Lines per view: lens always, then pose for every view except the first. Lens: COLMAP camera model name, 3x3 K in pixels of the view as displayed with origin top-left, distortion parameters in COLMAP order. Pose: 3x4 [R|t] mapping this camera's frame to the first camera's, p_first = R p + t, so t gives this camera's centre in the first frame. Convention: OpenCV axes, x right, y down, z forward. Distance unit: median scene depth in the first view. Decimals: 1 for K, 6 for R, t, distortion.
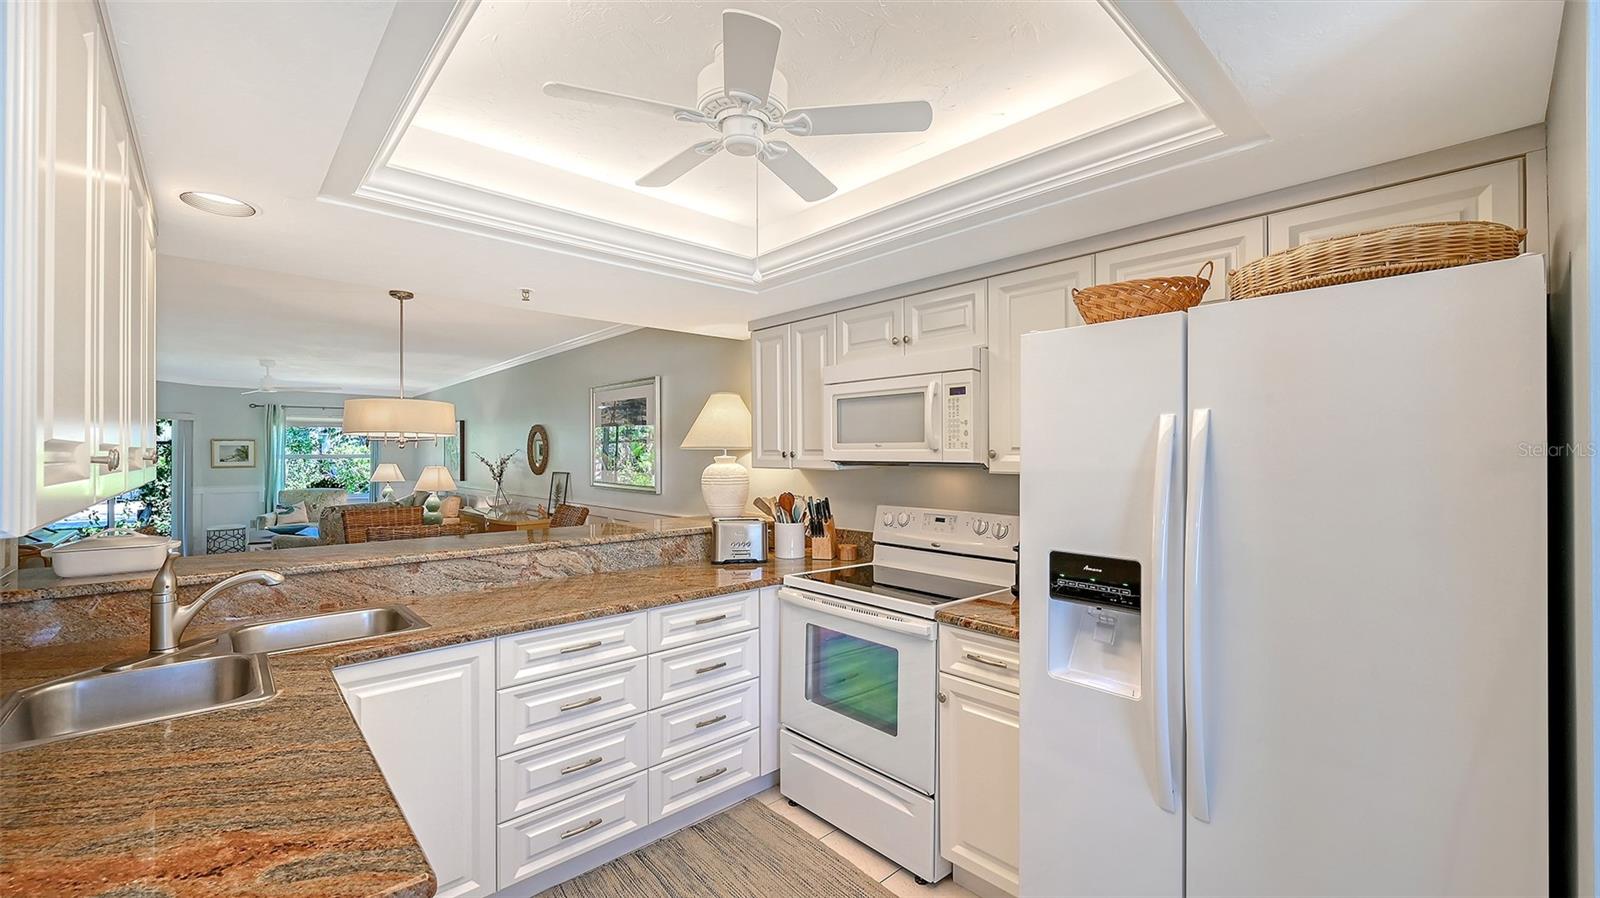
lens RADIAL K [[656.7, 0, 814.5], [0, 656.7, 447.8], [0, 0, 1]] dist [-0.000381, -0.000086]
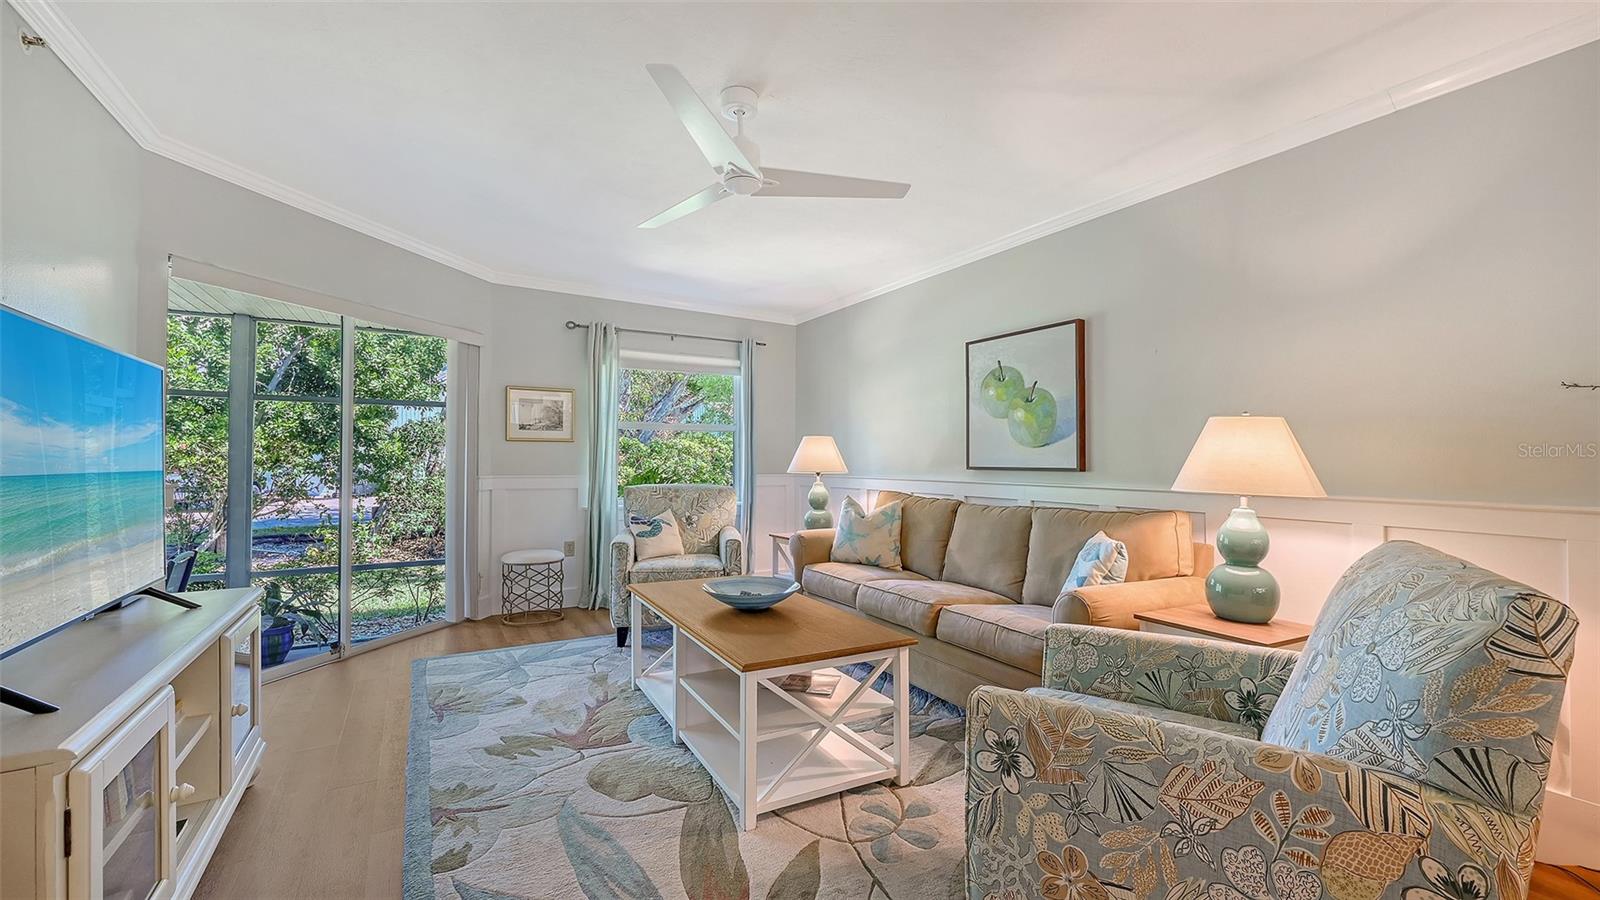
lens RADIAL K [[649.7, 0, 801.3], [0, 649.7, 447.6], [0, 0, 1]] dist [0.001390, 0.000315]
pose [[0.977739, 0.008493, -0.209652, -0.586772], [-0.011384, 0.999856, -0.012587, 0.040240], [0.209514, 0.014694, 0.977695, 0.548262]]
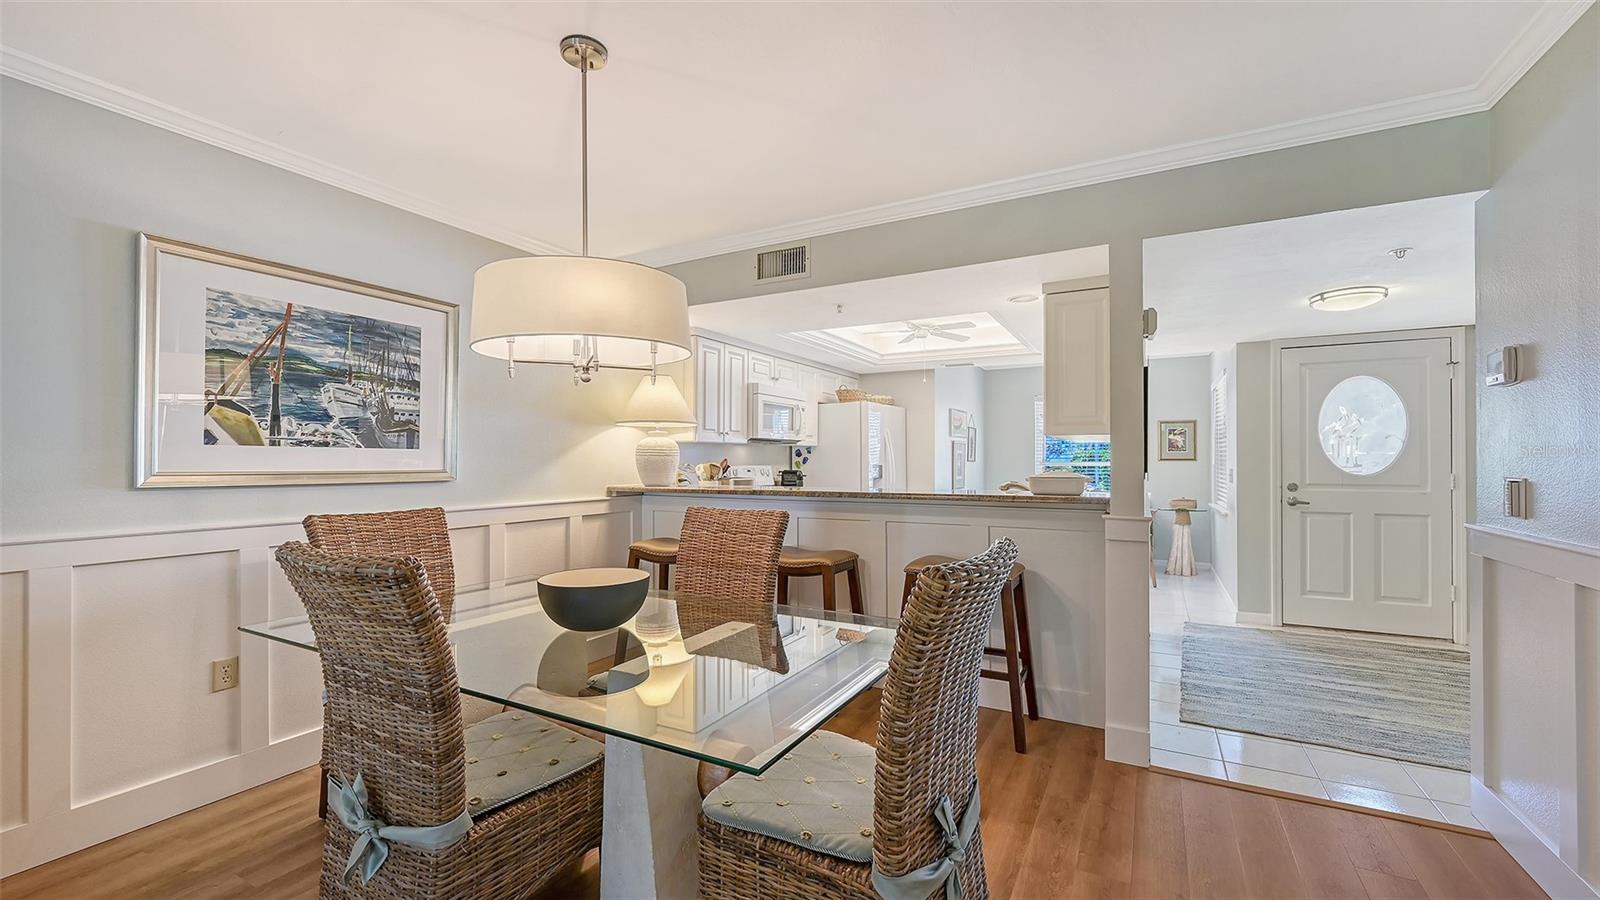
lens RADIAL K [[646.5, 0, 800.0], [0, 646.5, 450.0], [0, 0, 1]] dist [0.001599, 0.000157]
pose [[-0.327625, 0.015846, 0.944675, -0.513194], [-0.004722, 0.999819, -0.018408, 0.026080], [-0.944796, -0.010492, -0.327491, 0.464273]]
